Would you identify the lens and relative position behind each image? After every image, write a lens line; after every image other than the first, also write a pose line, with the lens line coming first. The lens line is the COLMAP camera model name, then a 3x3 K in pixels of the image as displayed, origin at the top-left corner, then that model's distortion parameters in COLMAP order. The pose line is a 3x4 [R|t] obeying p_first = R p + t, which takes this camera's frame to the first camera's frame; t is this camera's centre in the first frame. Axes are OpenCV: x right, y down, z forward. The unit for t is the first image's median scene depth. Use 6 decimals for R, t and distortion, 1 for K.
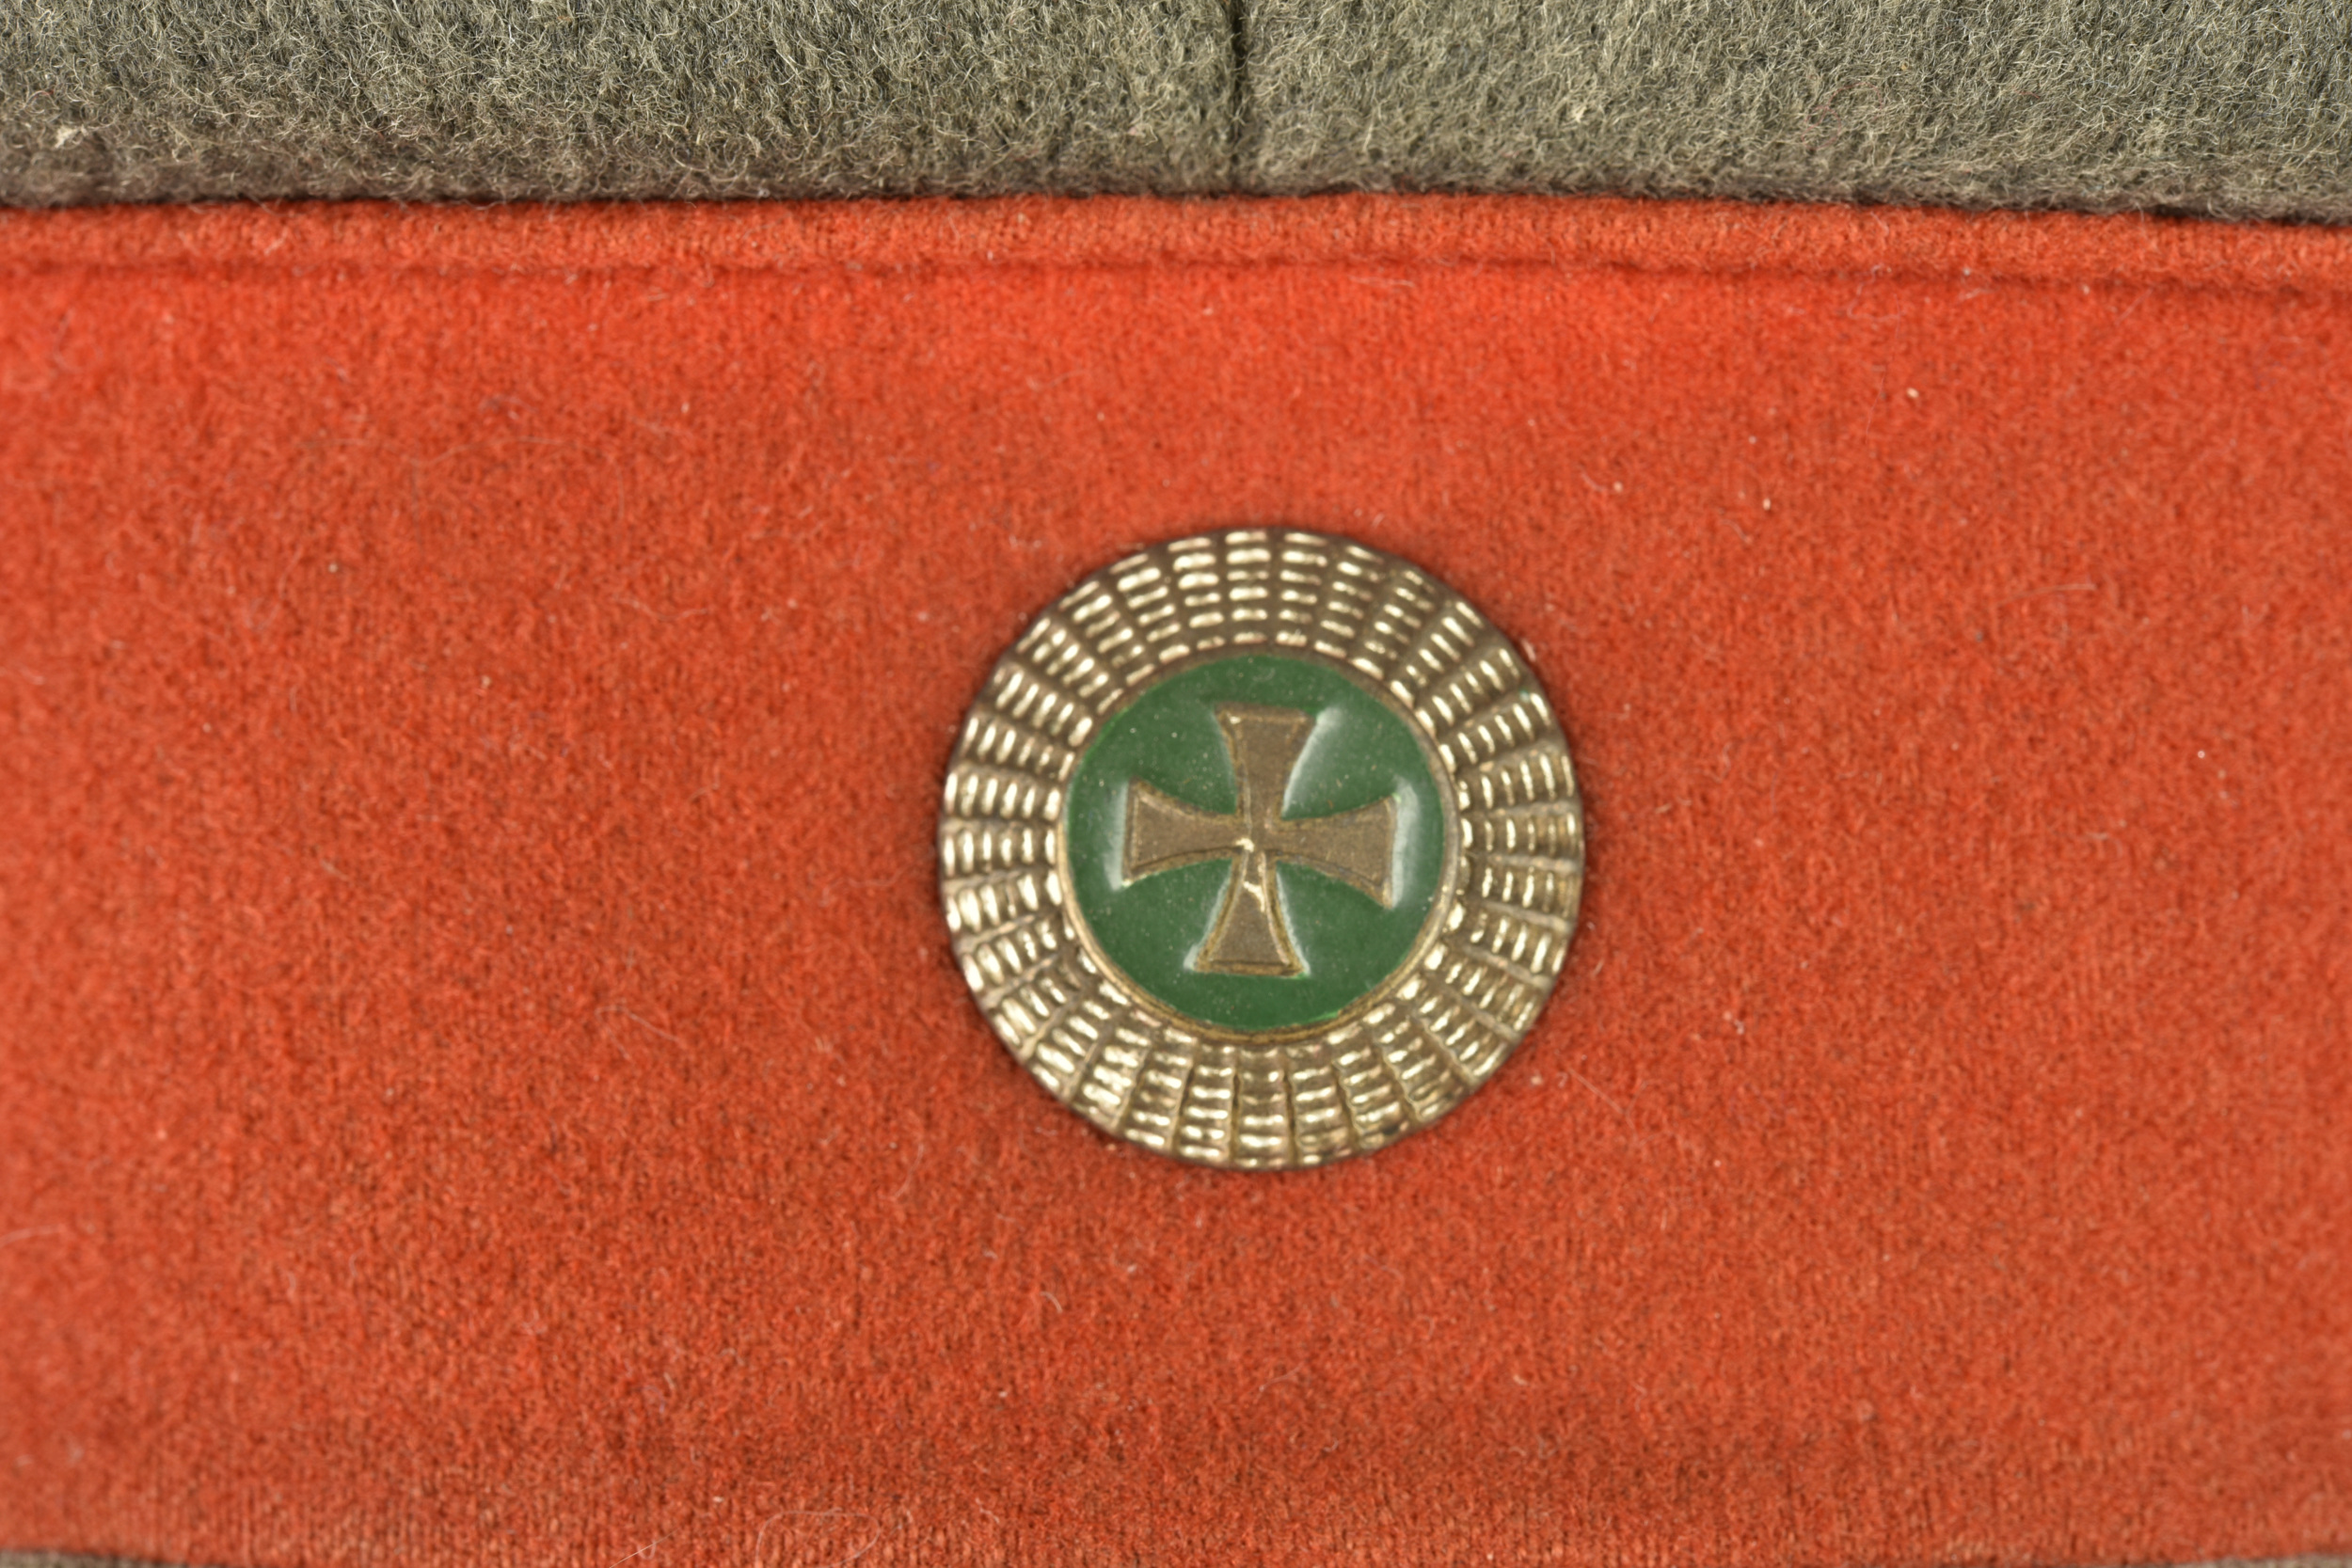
lens RADIAL K [[4311.4, 0, 1182.3], [0, 4311.4, 788.9], [0, 0, 1]] dist [0.002630, 0.000000]
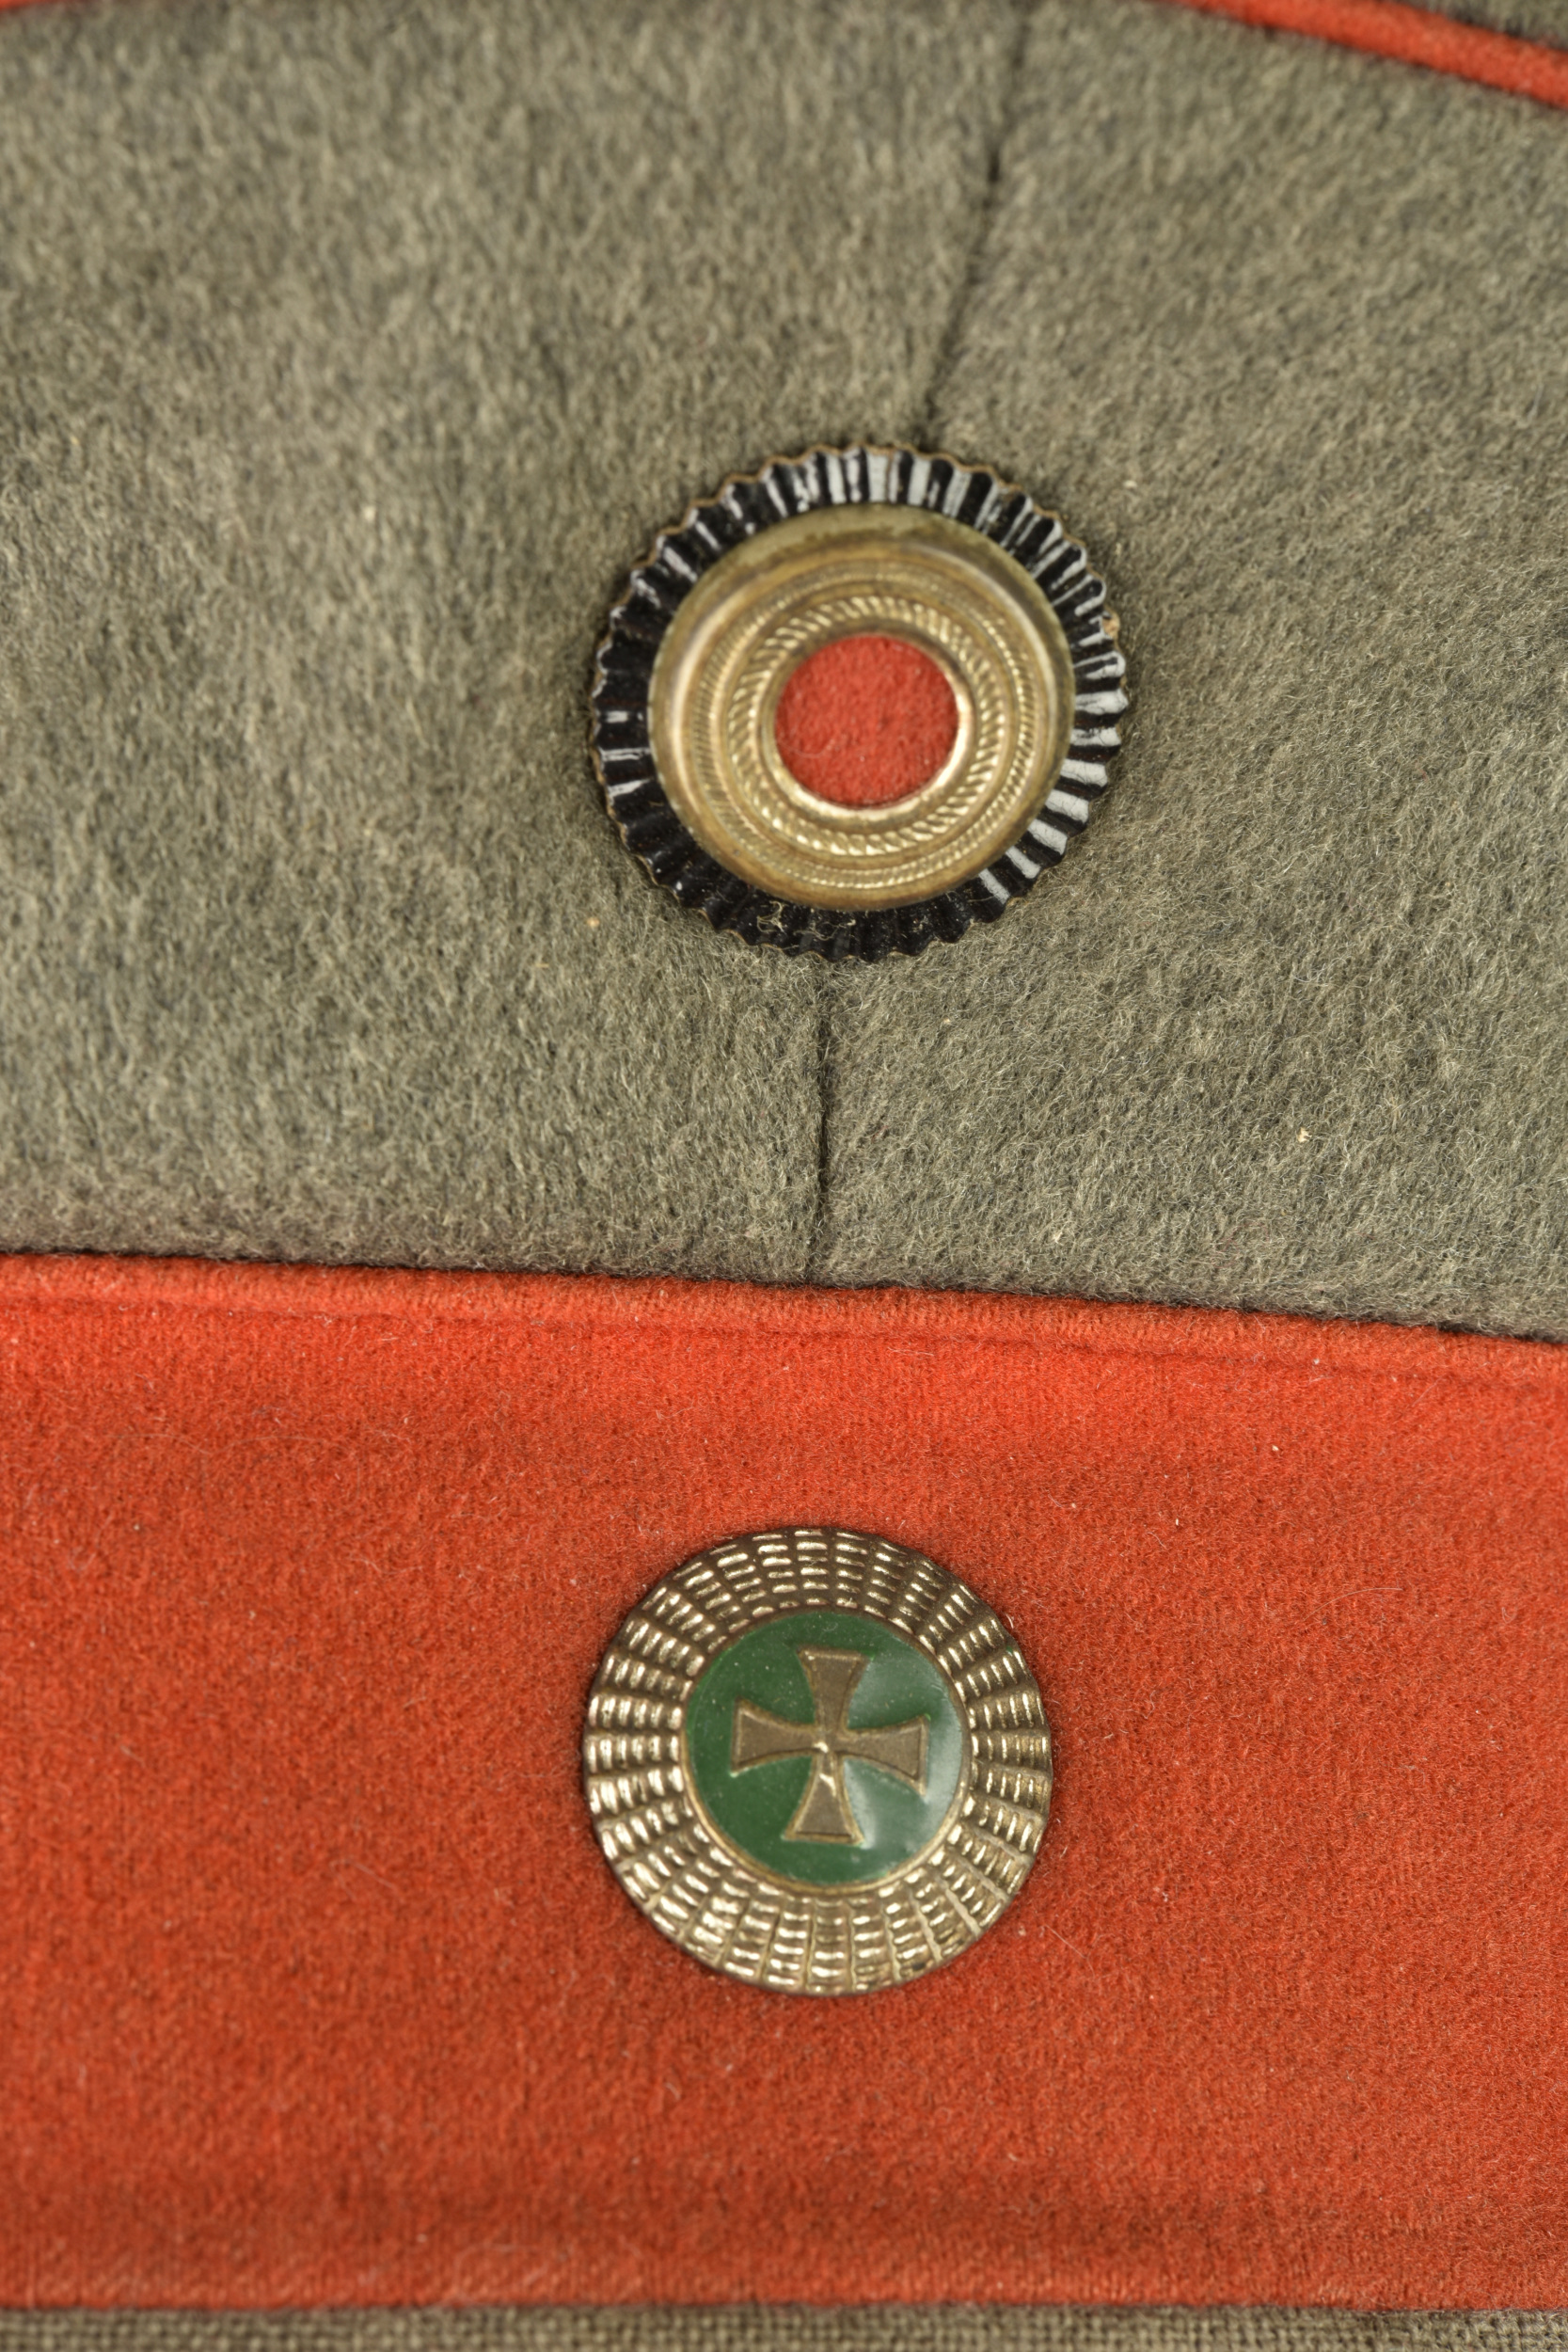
lens RADIAL K [[4311.4, 0, 778.2], [0, 4311.4, 1174.3], [0, 0, 1]] dist [0.002630, 0.000000]
pose [[0.980894, 0.055077, 0.186585, -0.259974], [-0.008026, 0.969728, -0.244055, 0.167943], [-0.194378, 0.237895, 0.951642, -0.335293]]
